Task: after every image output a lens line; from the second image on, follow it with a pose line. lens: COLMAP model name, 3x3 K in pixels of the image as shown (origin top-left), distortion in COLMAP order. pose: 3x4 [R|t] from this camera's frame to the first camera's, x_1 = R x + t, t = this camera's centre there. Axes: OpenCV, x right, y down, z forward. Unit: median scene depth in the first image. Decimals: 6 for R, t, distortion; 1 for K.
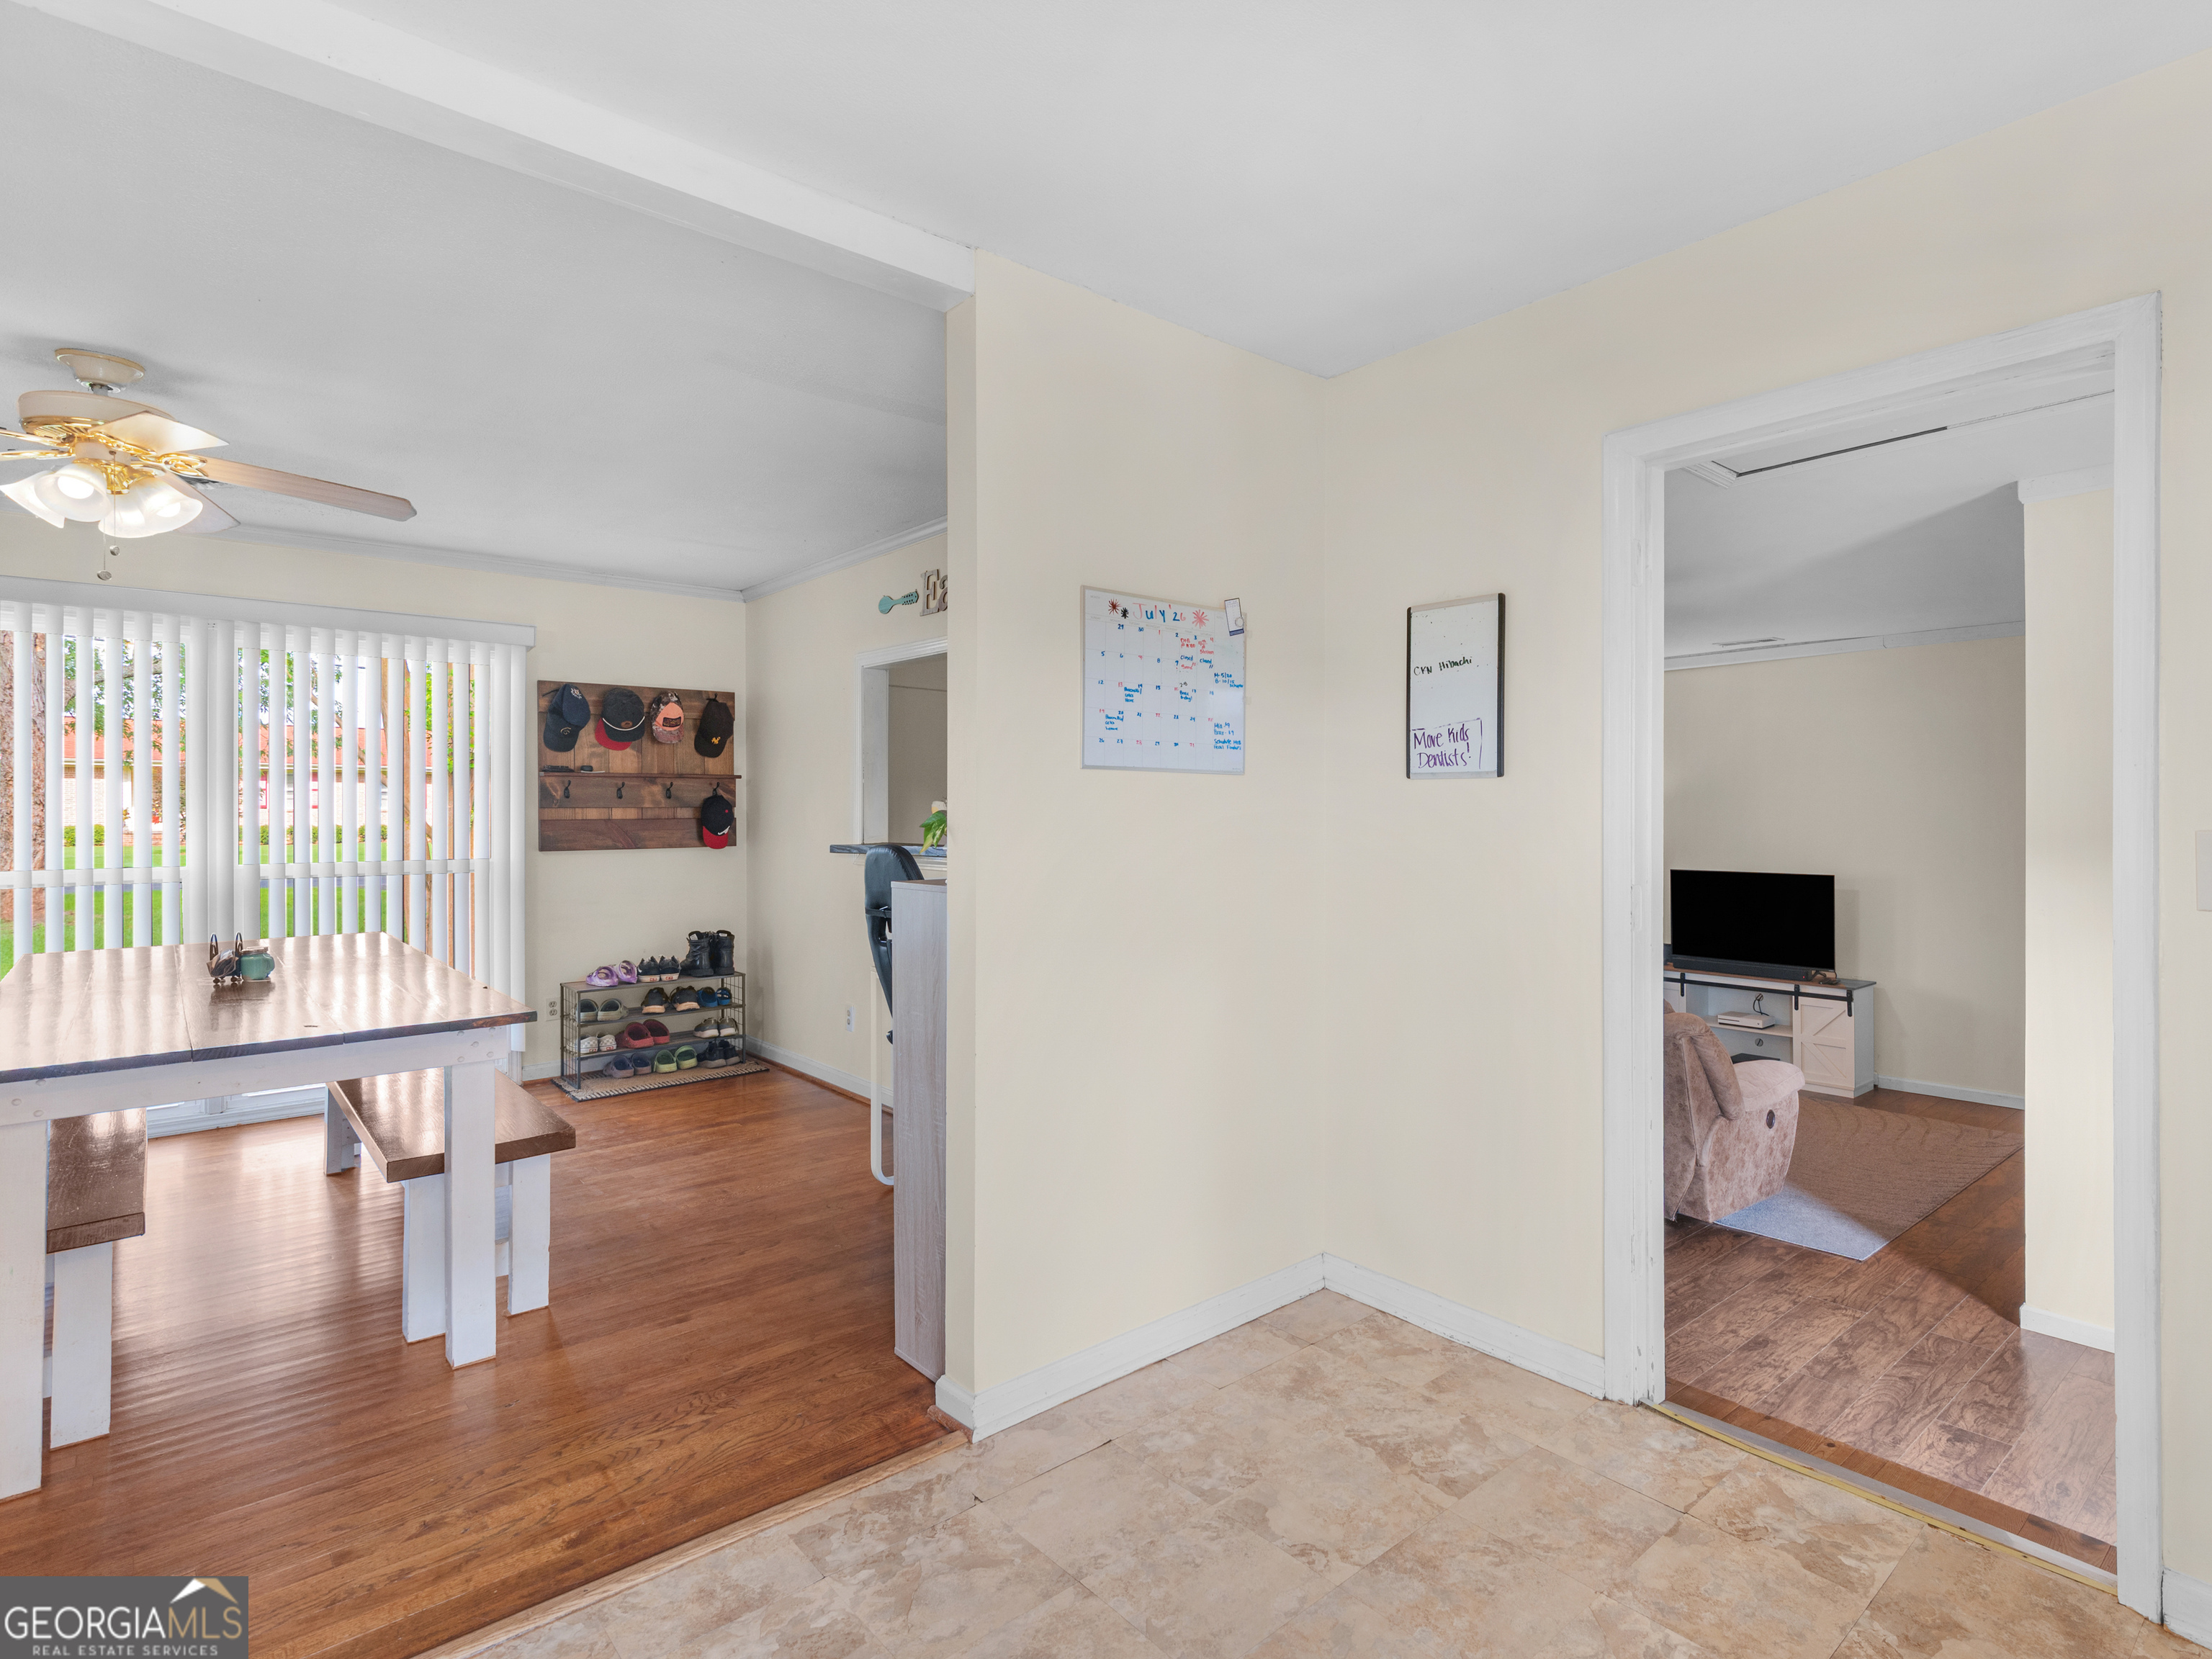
lens RADIAL K [[1143.1, 0, 1105.9], [0, 1143.1, 814.4], [0, 0, 1]] dist [0.003967, 0.000679]
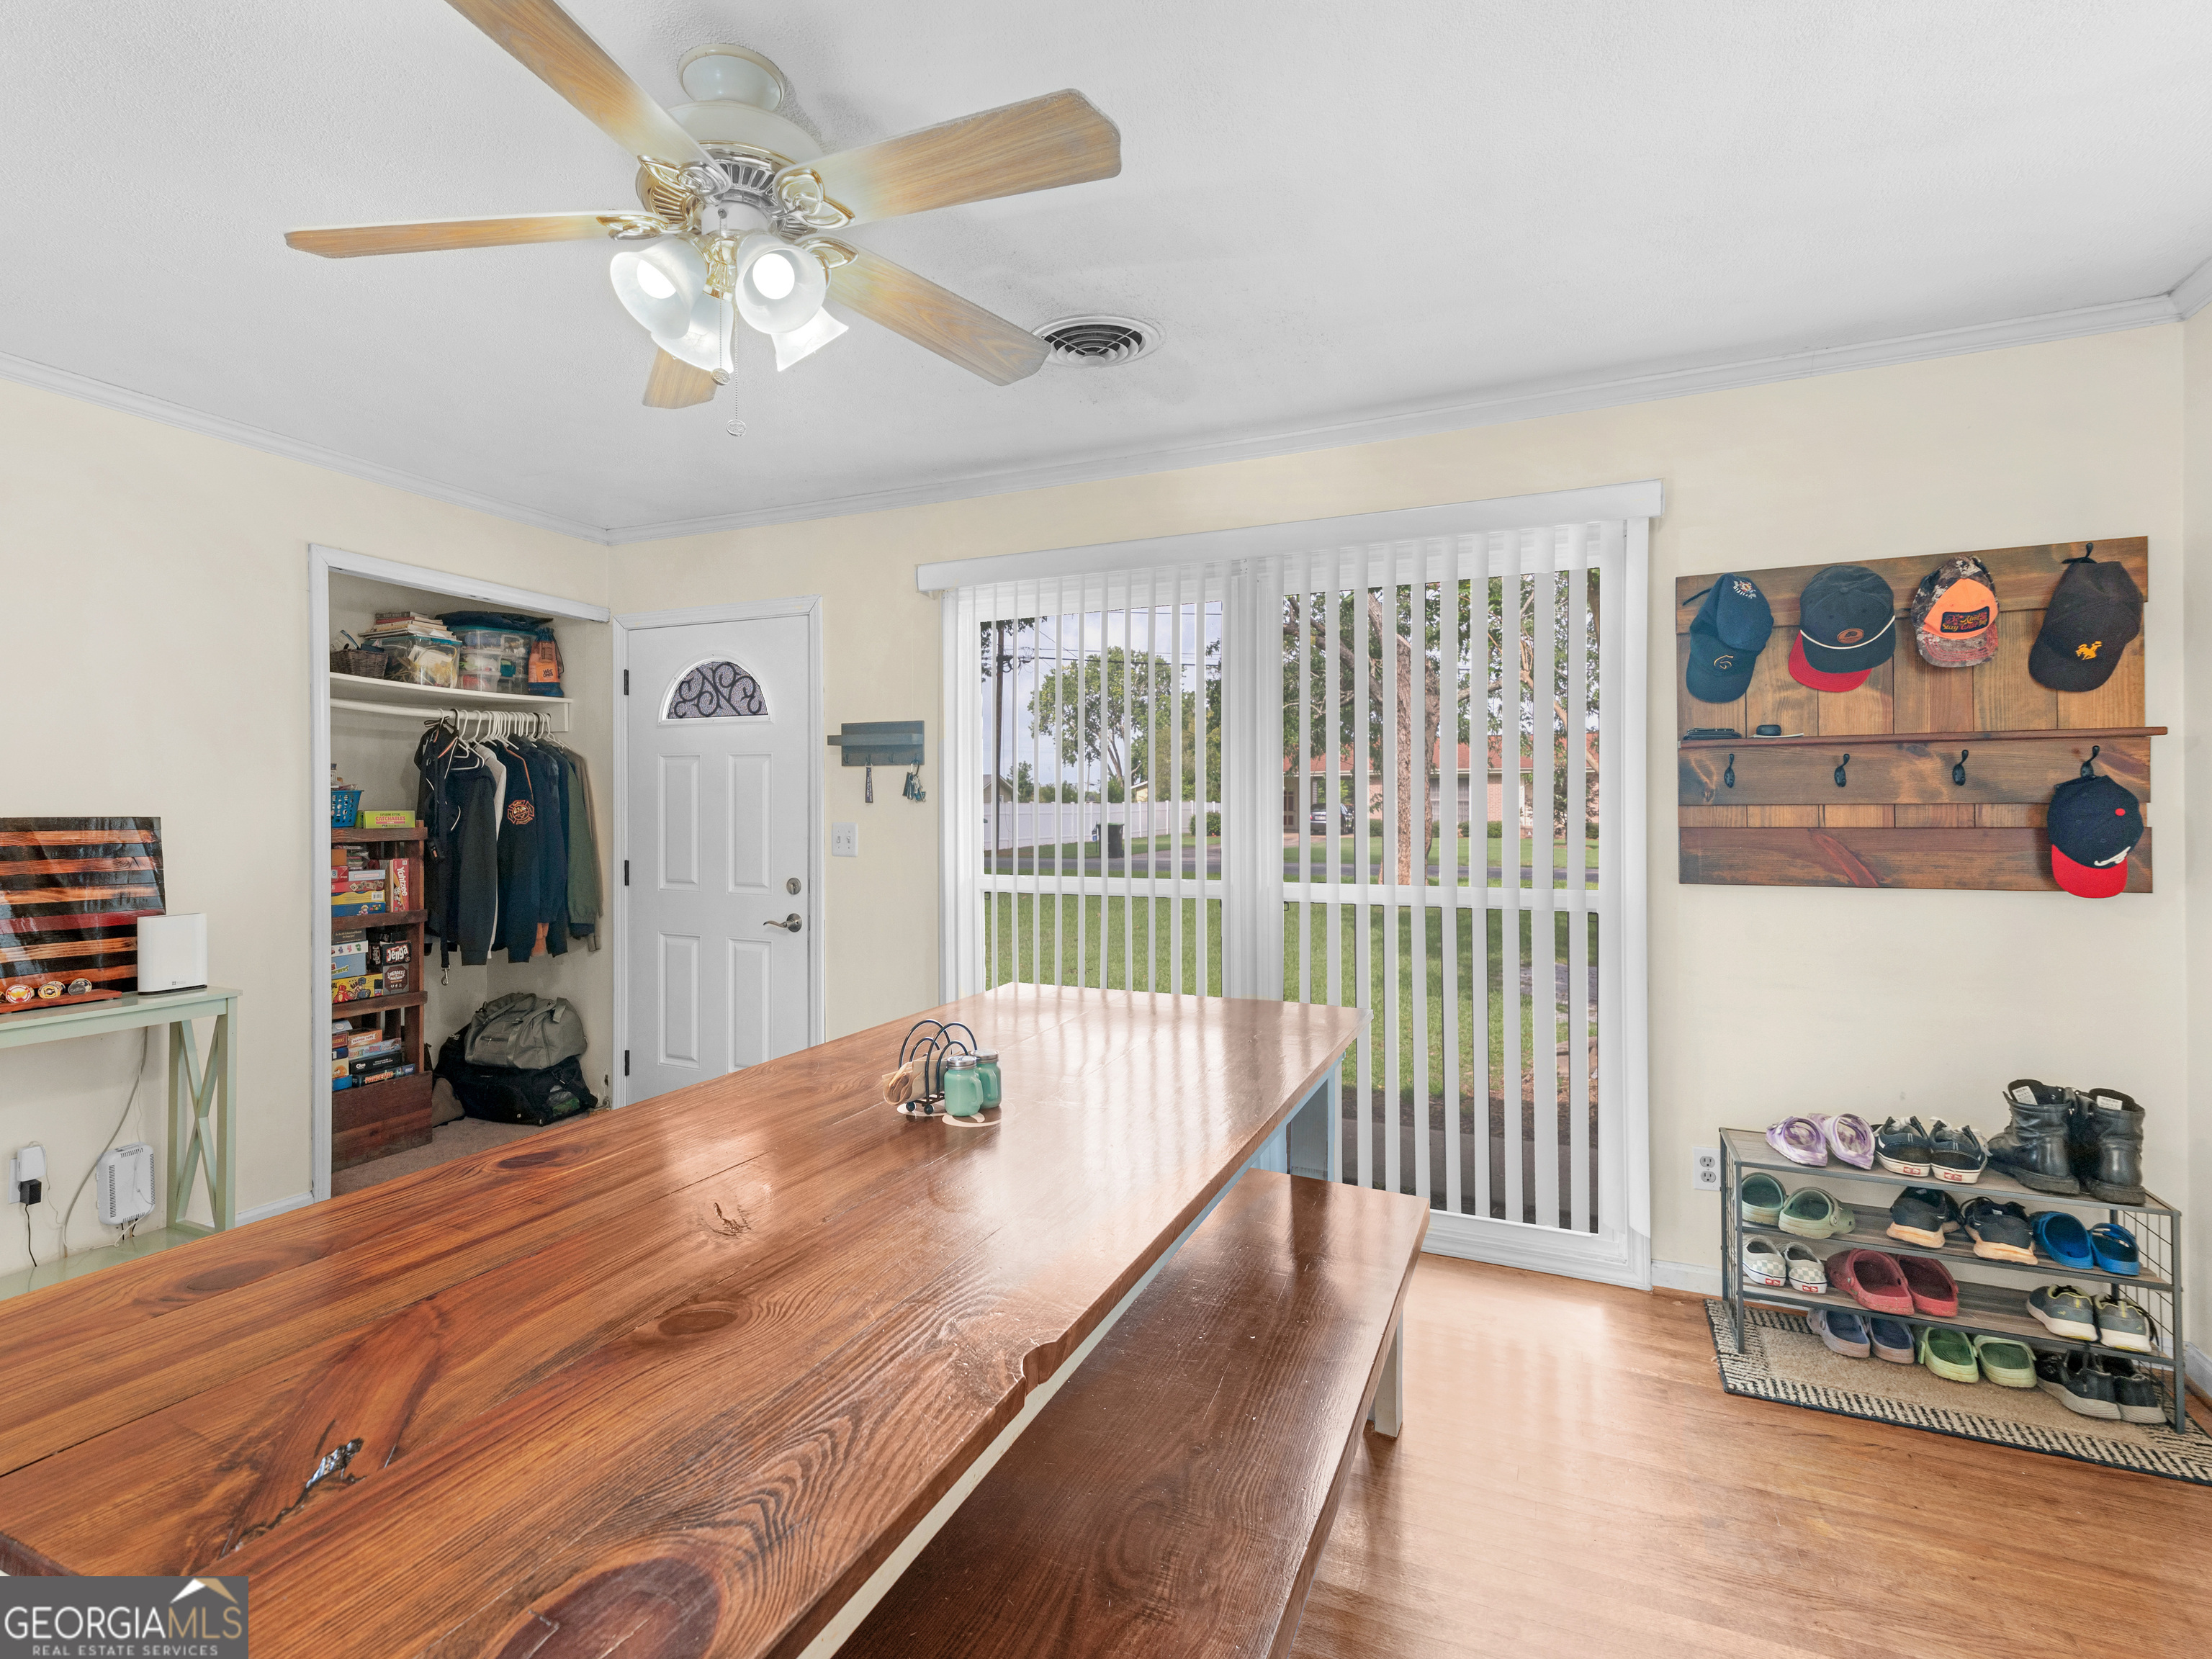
lens RADIAL K [[1073.4, 0, 1125.5], [0, 1073.4, 806.3], [0, 0, 1]] dist [0.016837, 0.000725]
pose [[0.462834, -0.001542, -0.886444, -0.147957], [-0.002371, 0.999993, -0.002977, -0.003048], [0.886442, 0.003479, 0.462827, 0.498906]]
